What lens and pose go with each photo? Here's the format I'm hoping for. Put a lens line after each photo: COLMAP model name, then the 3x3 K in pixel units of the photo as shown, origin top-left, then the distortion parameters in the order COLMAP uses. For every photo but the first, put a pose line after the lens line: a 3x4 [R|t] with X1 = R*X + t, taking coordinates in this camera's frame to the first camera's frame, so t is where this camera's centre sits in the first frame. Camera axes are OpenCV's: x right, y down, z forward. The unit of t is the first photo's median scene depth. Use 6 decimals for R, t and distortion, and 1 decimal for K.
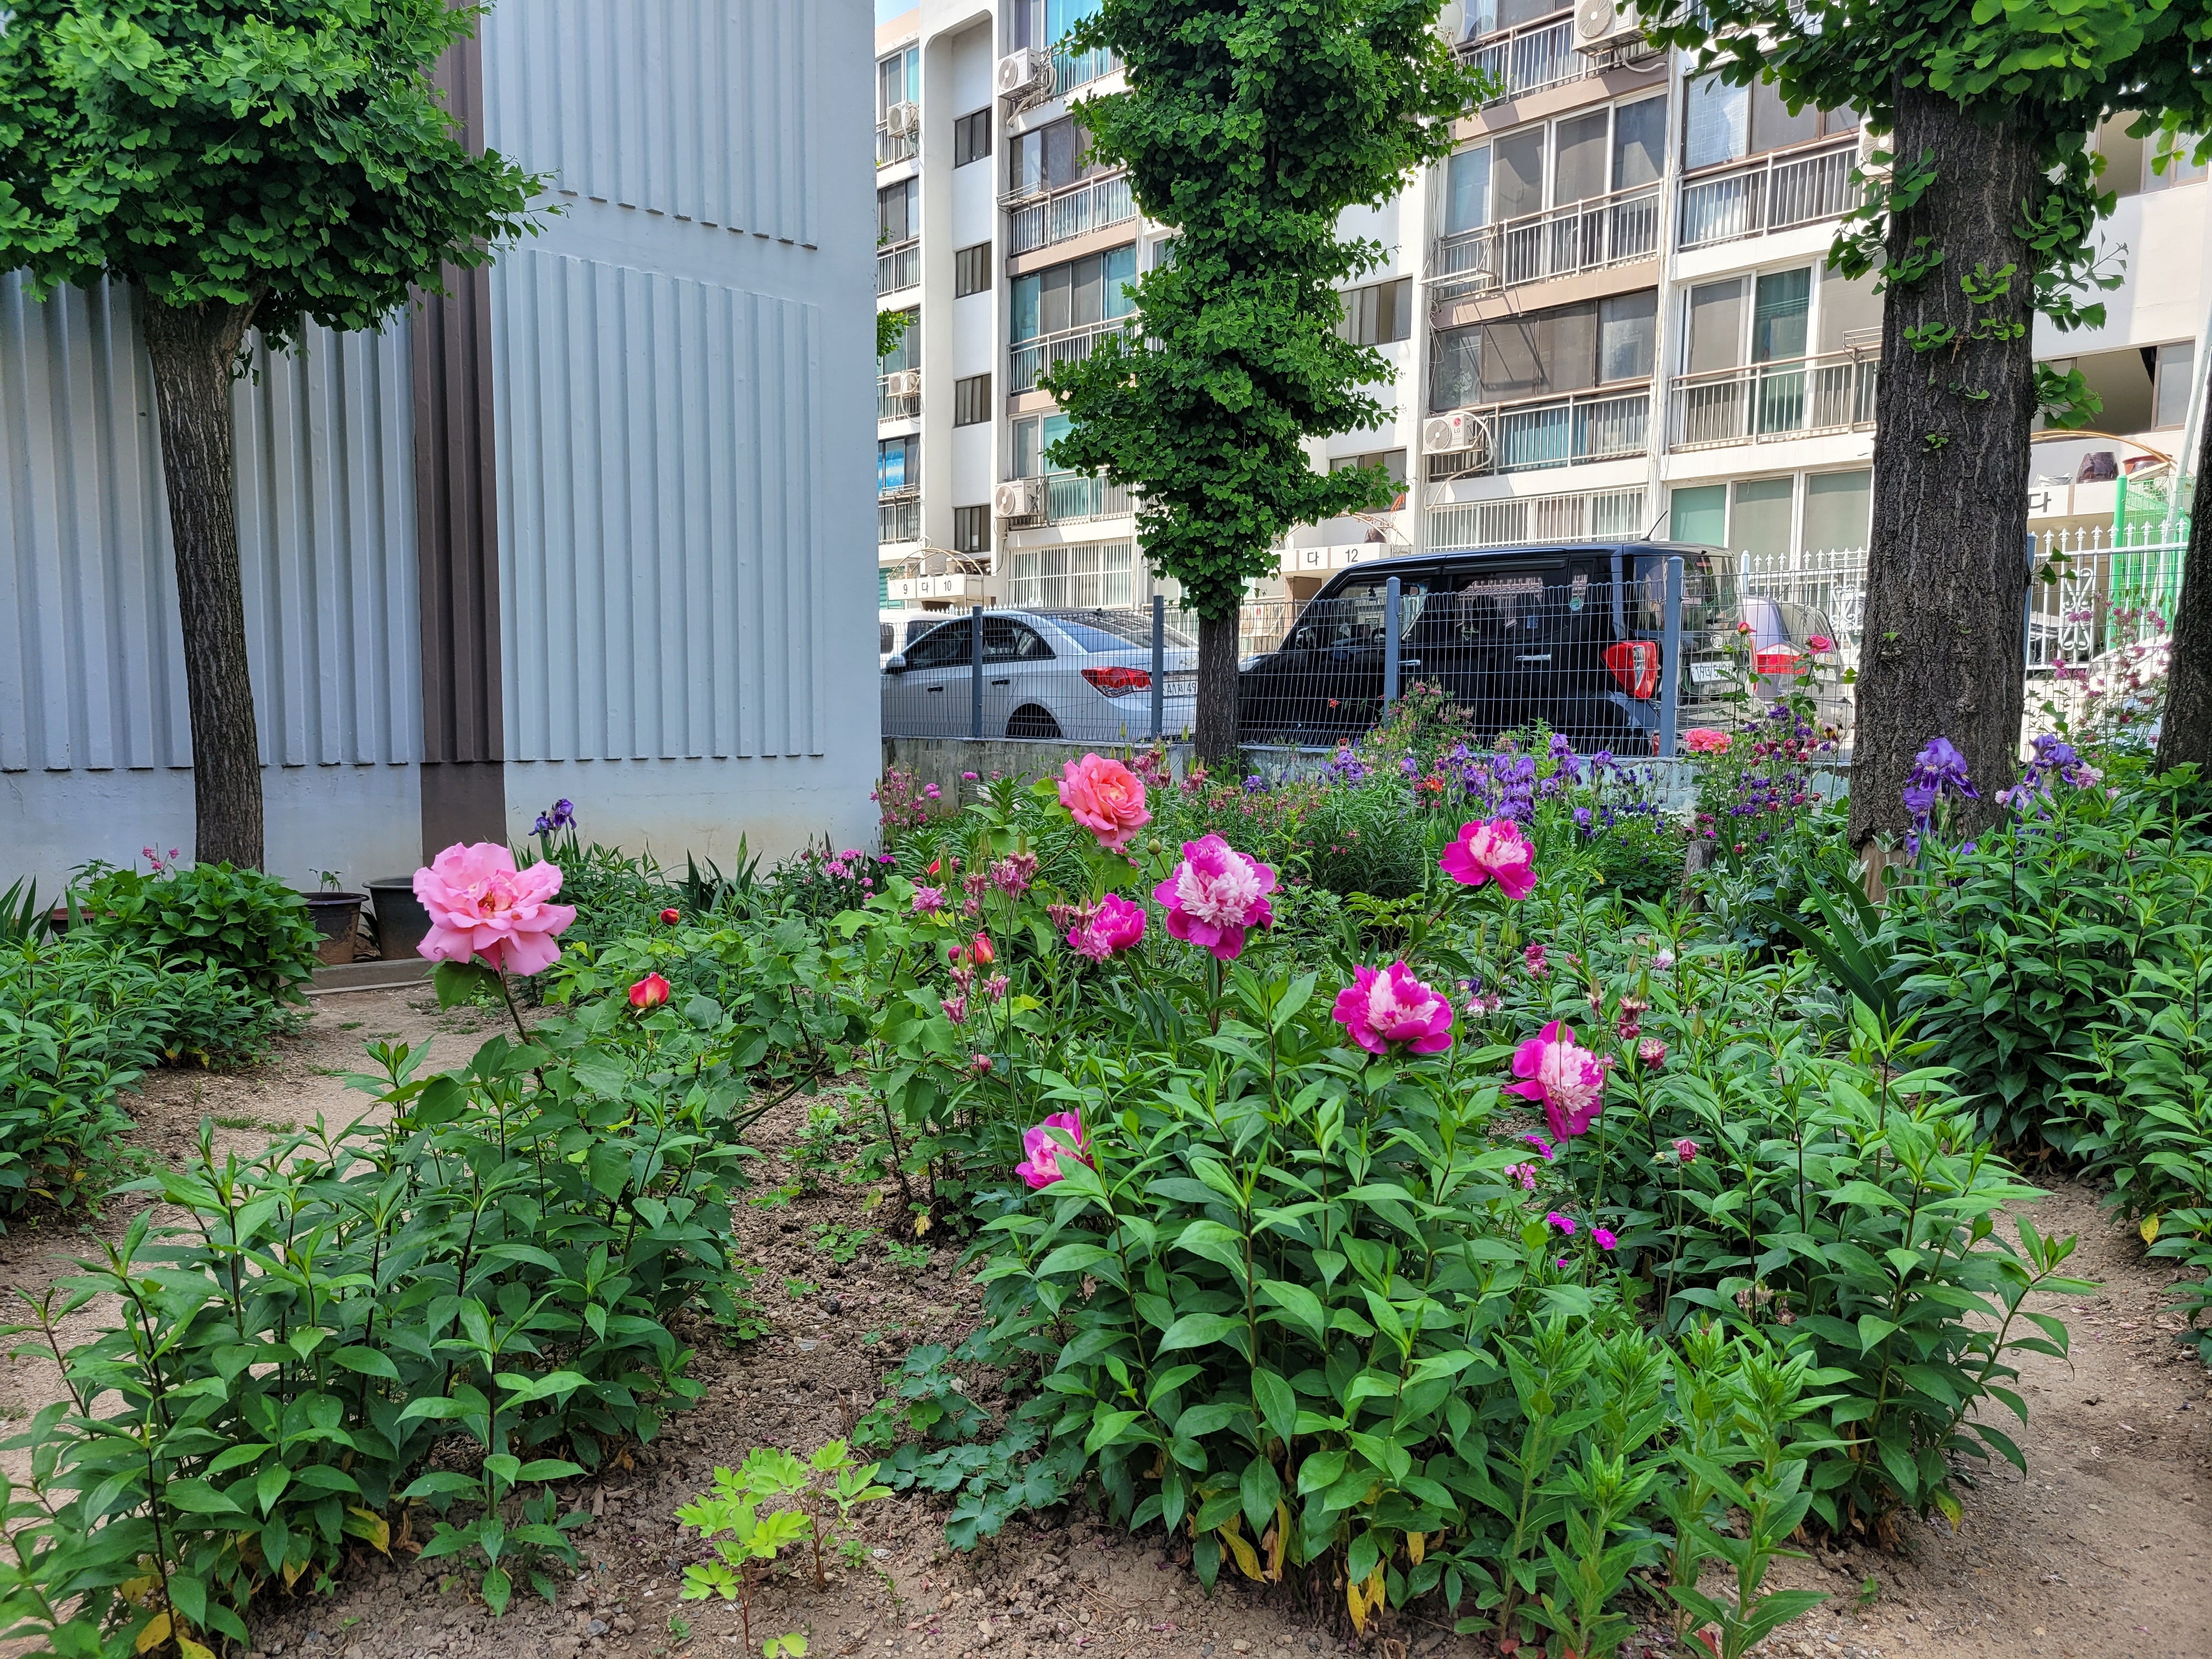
lens RADIAL K [[1643.9, 0, 1106.0], [0, 1643.9, 829.5], [0, 0, 1]] dist [0.026447, -0.002268]
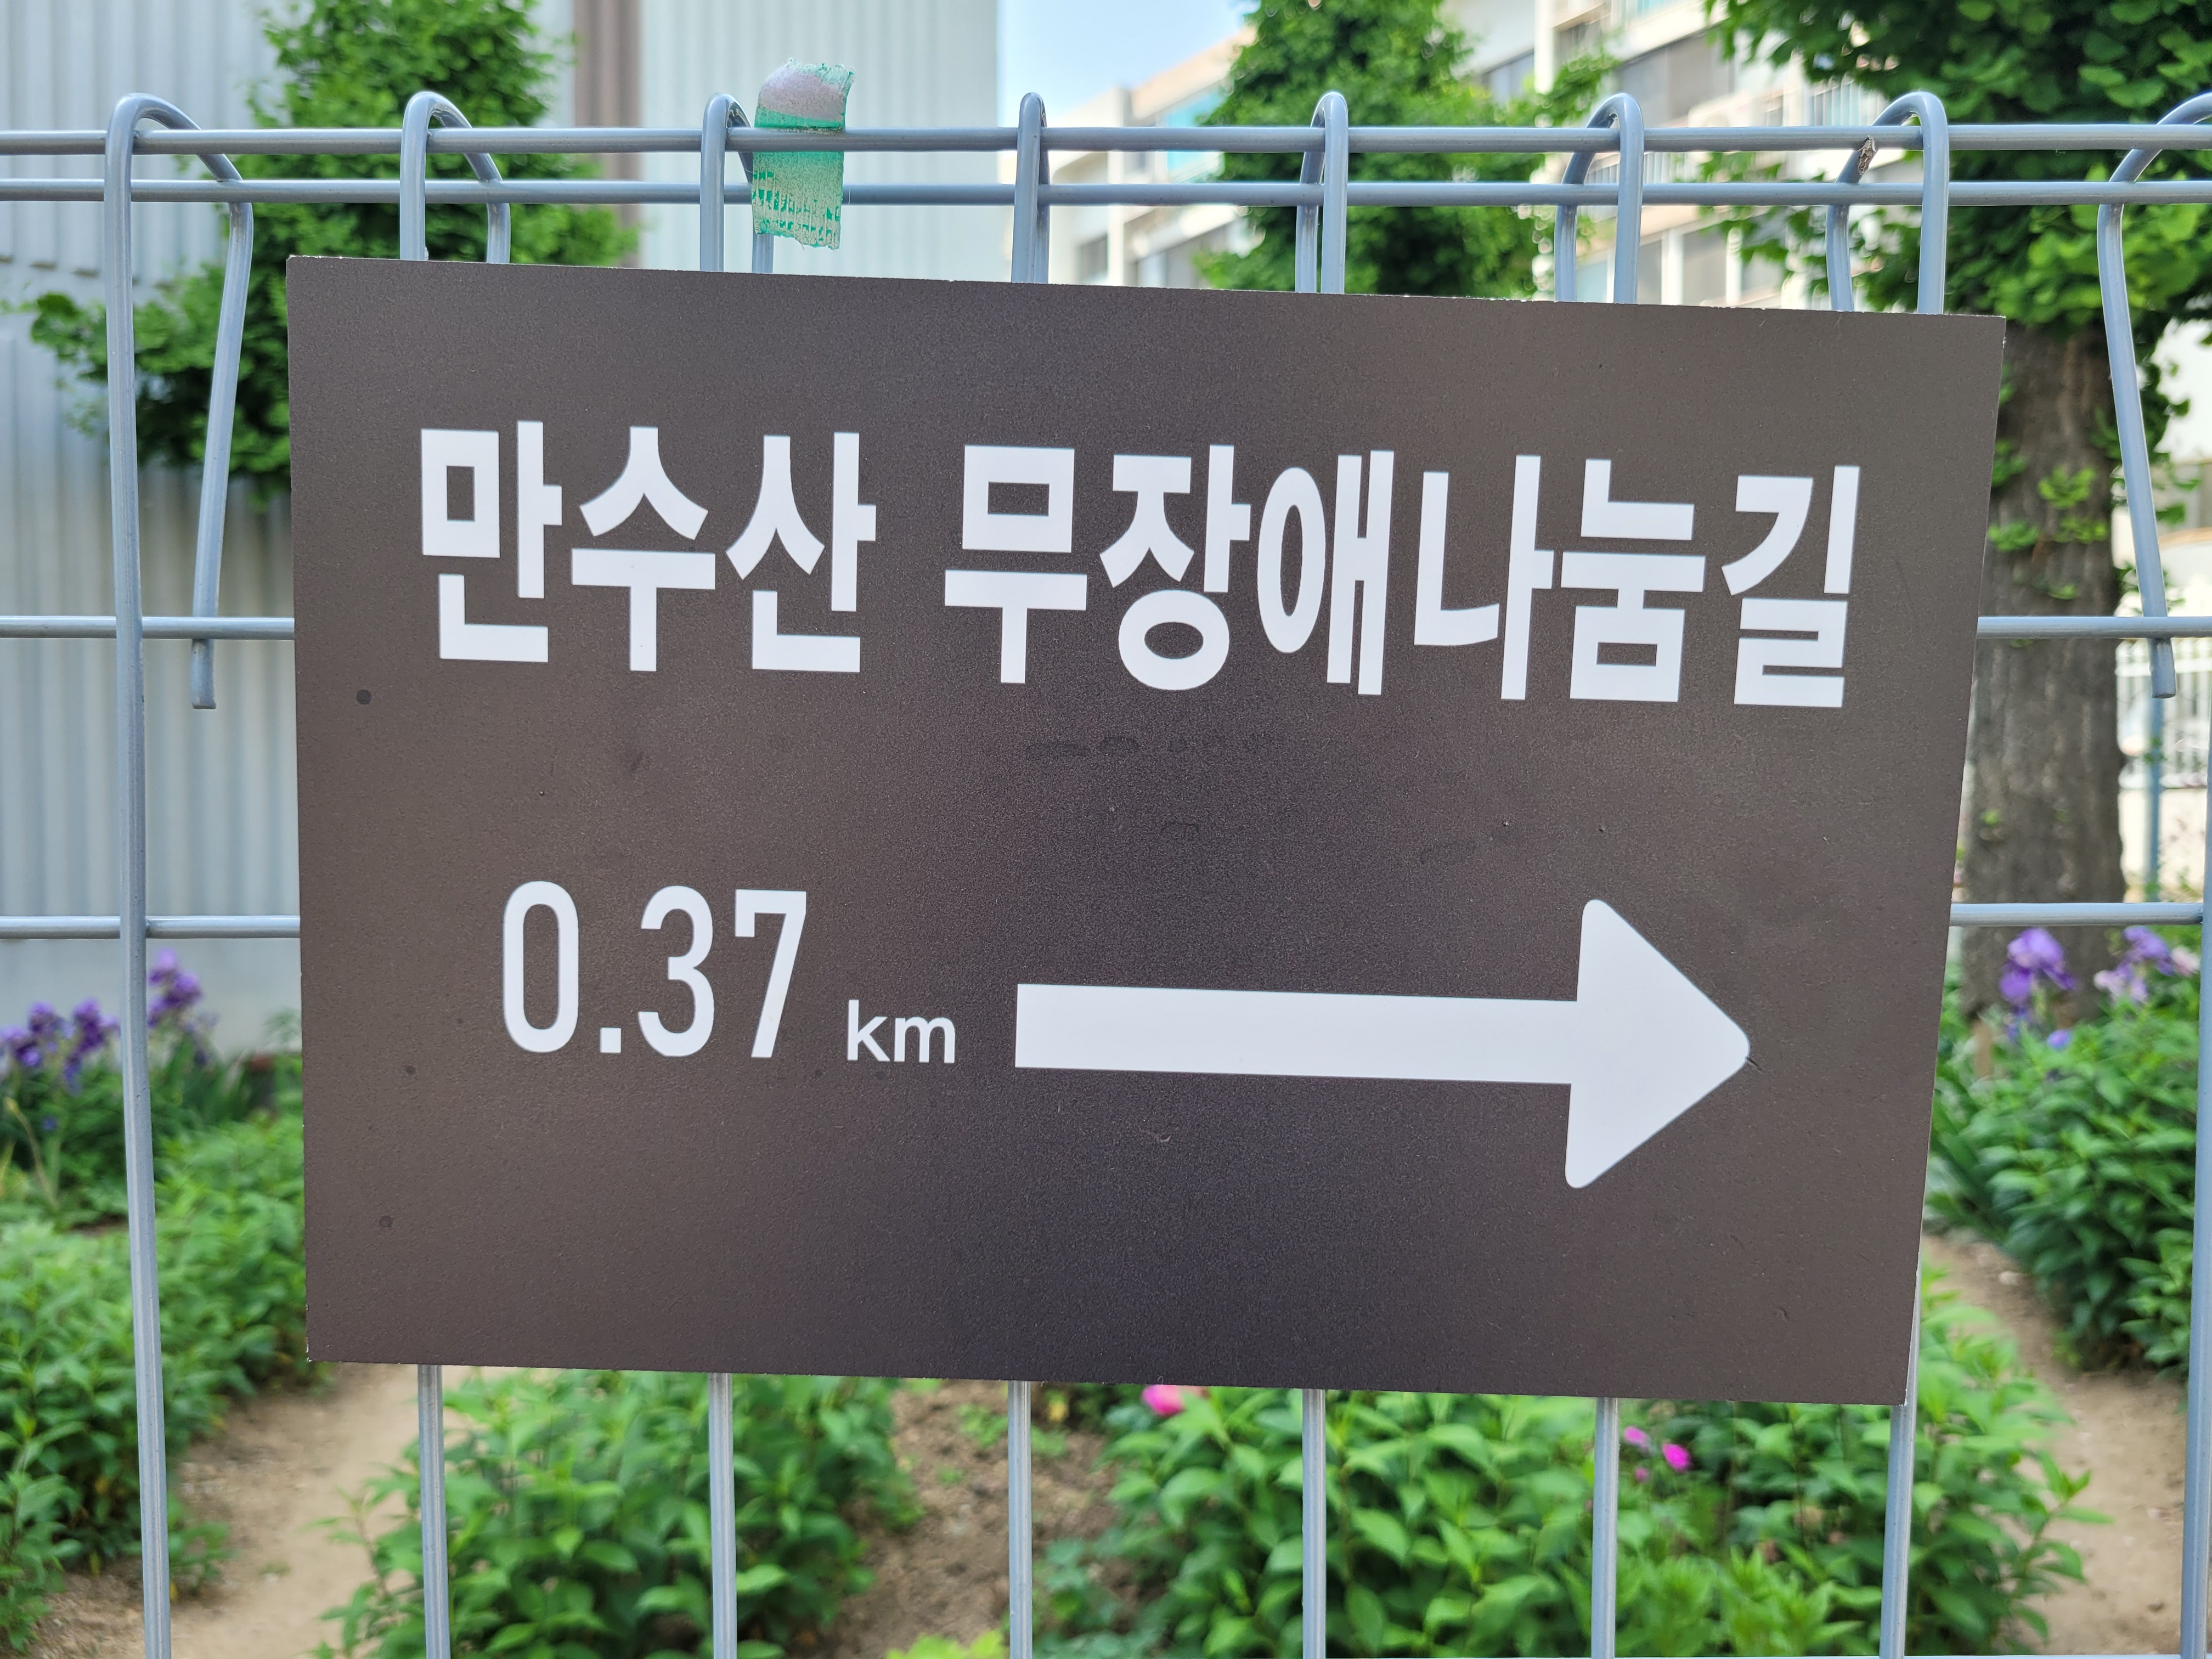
lens RADIAL K [[1670.0, 0, 1106.0], [0, 1670.0, 829.5], [0, 0, 1]] dist [0.003401, -0.002748]
pose [[0.997183, -0.008113, -0.074562, 0.008511], [0.003181, 0.997813, -0.066017, -0.113305], [0.074935, 0.065594, 0.995029, -0.197449]]
